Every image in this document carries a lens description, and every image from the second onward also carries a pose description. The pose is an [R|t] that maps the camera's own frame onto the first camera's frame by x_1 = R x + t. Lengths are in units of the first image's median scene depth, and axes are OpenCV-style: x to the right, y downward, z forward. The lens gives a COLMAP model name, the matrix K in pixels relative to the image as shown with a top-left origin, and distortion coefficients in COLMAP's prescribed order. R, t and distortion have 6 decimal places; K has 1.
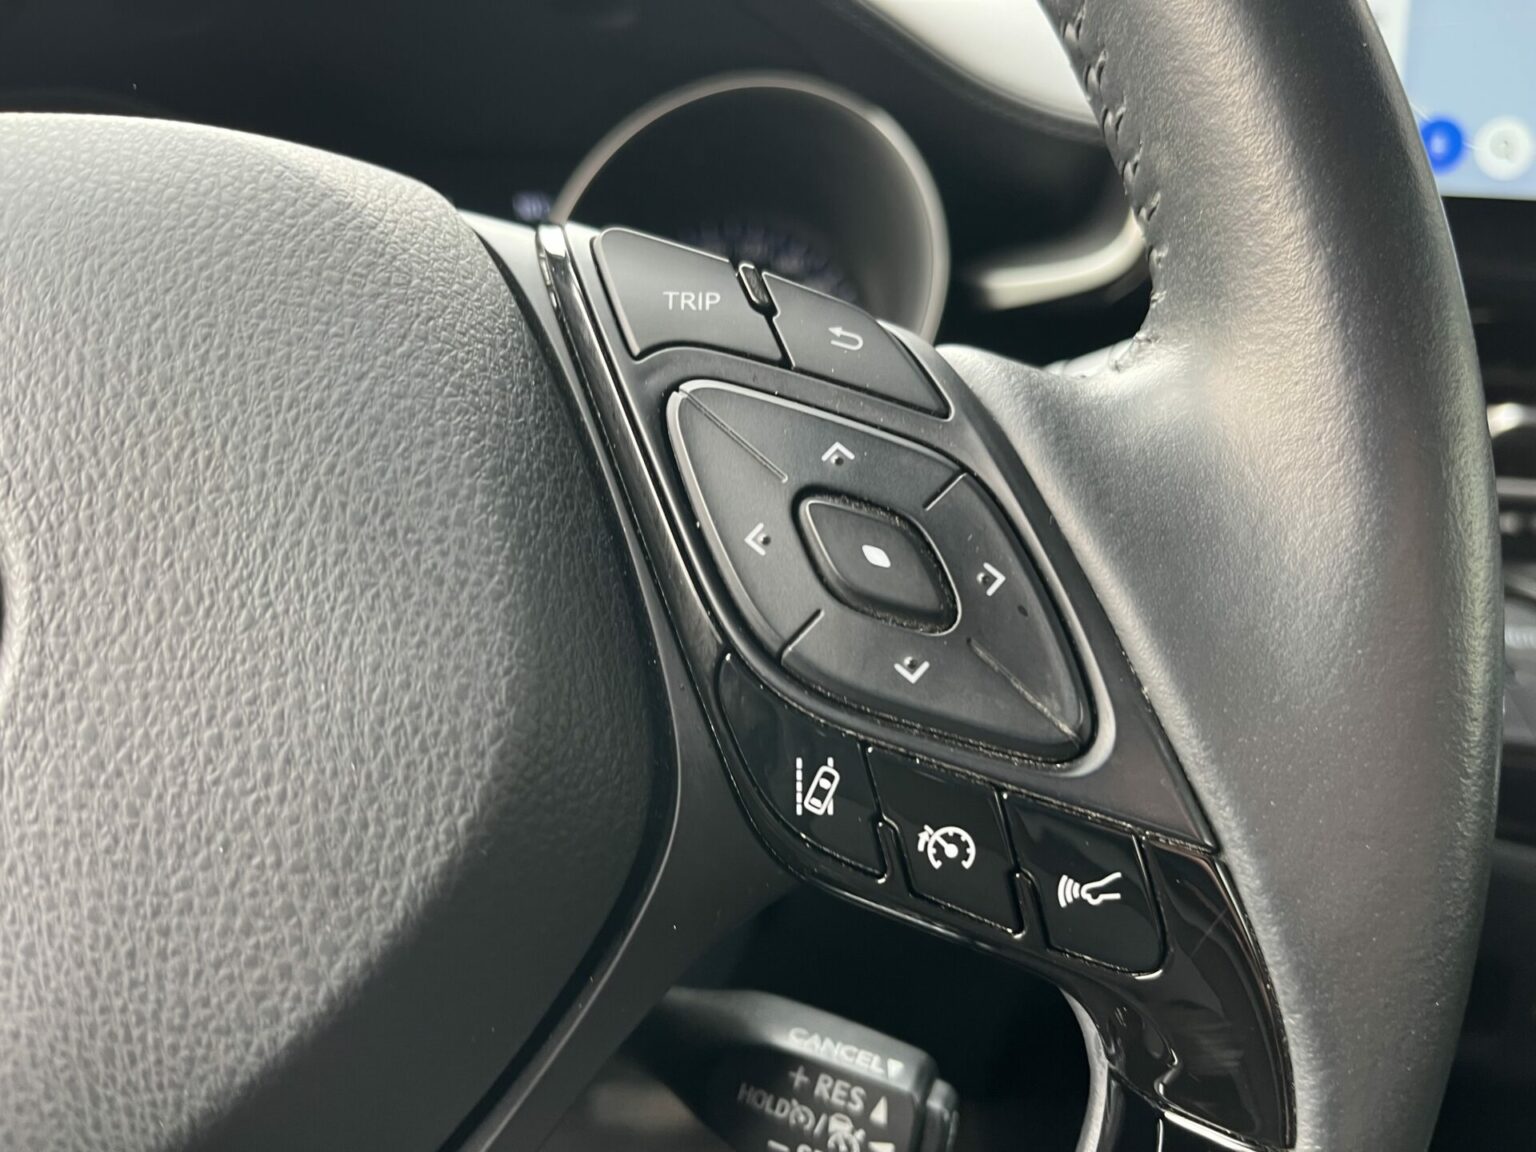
lens RADIAL K [[1169.6, 0, 774.8], [0, 1169.6, 574.4], [0, 0, 1]] dist [0.076312, -0.099225]
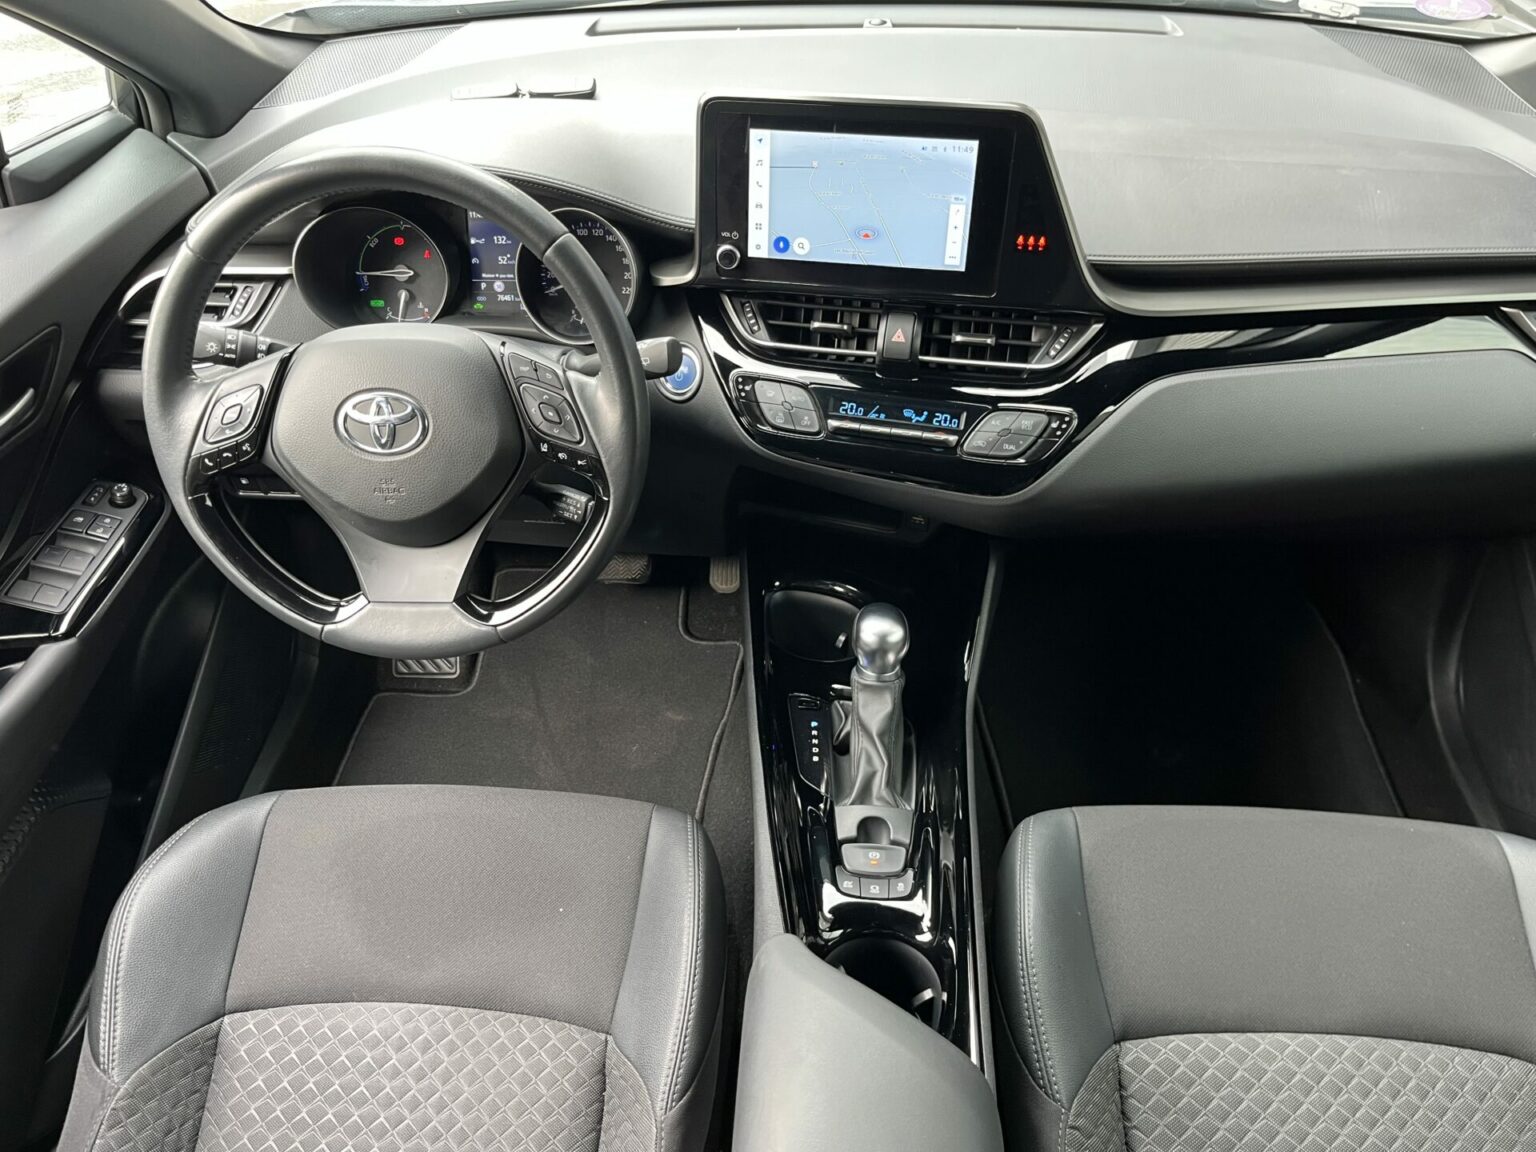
lens RADIAL K [[1169.6, 0, 774.8], [0, 1169.6, 574.4], [0, 0, 1]] dist [0.076312, -0.099225]
pose [[0.999897, 0.002399, 0.014136, 1.266583], [-0.007358, 0.932042, 0.362275, -1.590585], [-0.012306, -0.362342, 0.931964, -5.561926]]
